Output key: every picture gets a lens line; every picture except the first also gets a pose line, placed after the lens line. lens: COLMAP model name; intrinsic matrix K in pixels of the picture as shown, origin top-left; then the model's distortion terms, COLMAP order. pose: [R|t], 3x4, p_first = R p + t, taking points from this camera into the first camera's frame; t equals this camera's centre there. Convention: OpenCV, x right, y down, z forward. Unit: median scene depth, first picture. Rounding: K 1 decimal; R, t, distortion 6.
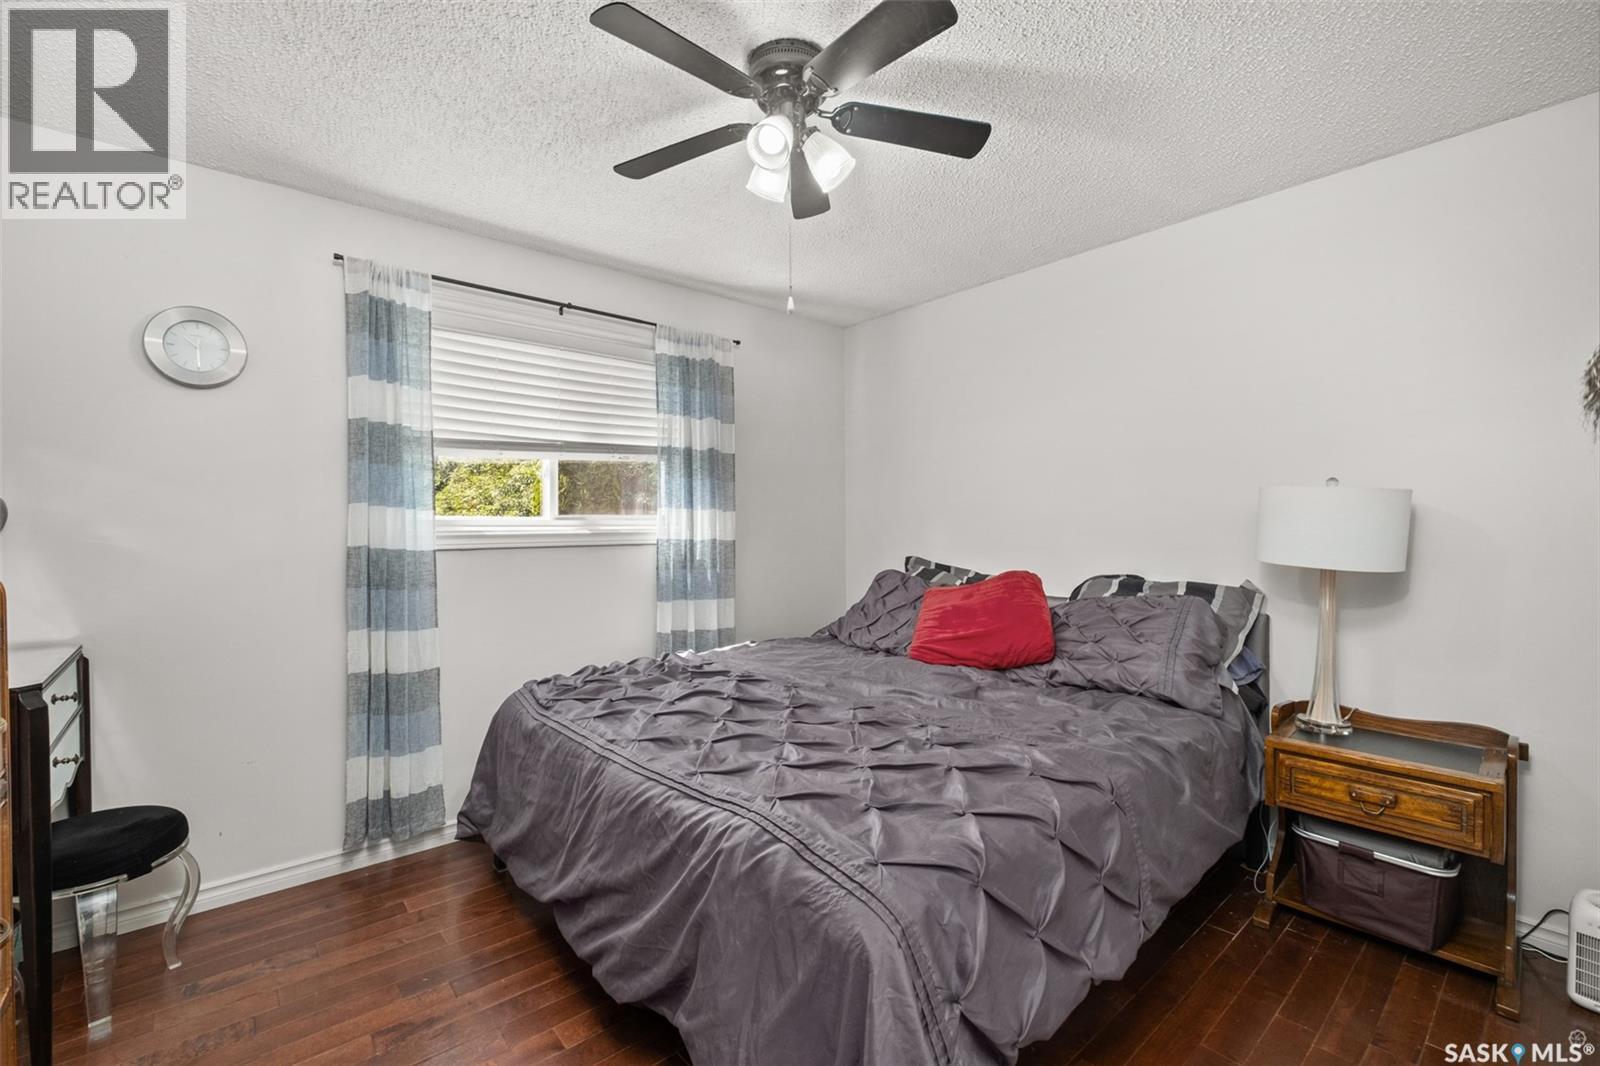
lens RADIAL K [[693.0, 0, 798.9], [0, 693.0, 533.4], [0, 0, 1]] dist [0.000636, -0.000110]
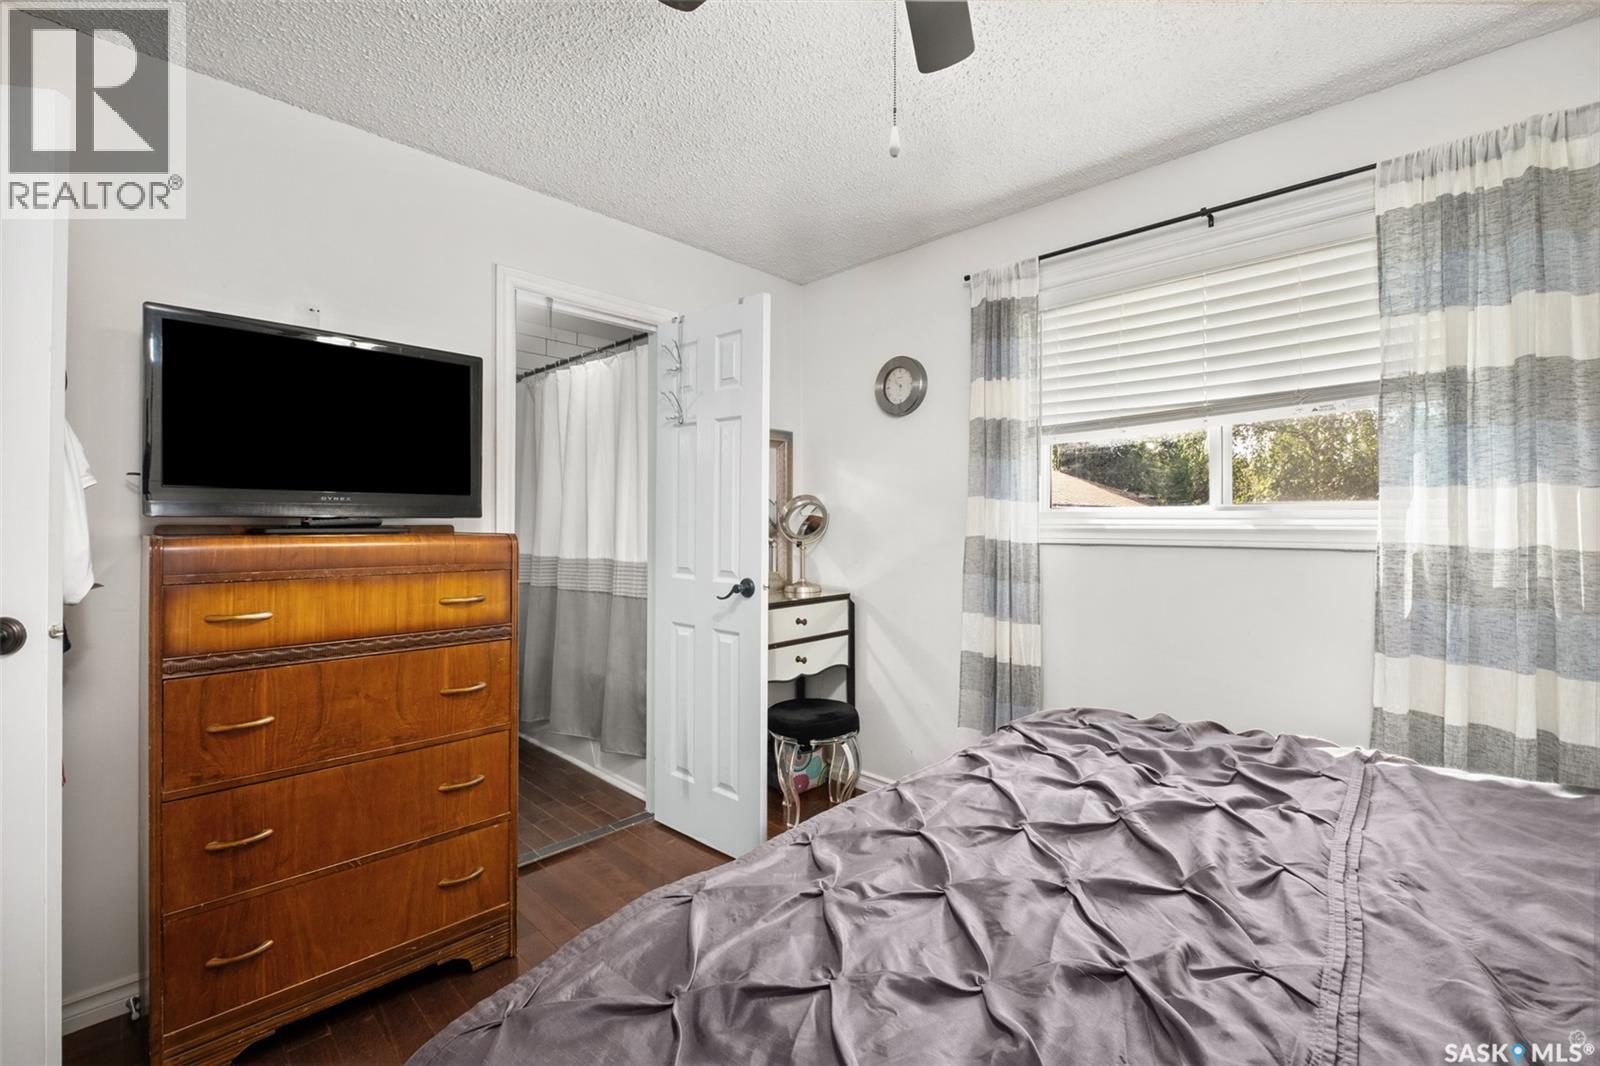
lens RADIAL K [[693.0, 0, 798.4], [0, 693.0, 520.8], [0, 0, 1]] dist [0.000636, -0.000110]
pose [[0.080606, 0.012513, -0.996668, 0.336230], [-0.002815, 0.999920, 0.012326, -0.015416], [0.996742, 0.001812, 0.080635, 0.495232]]
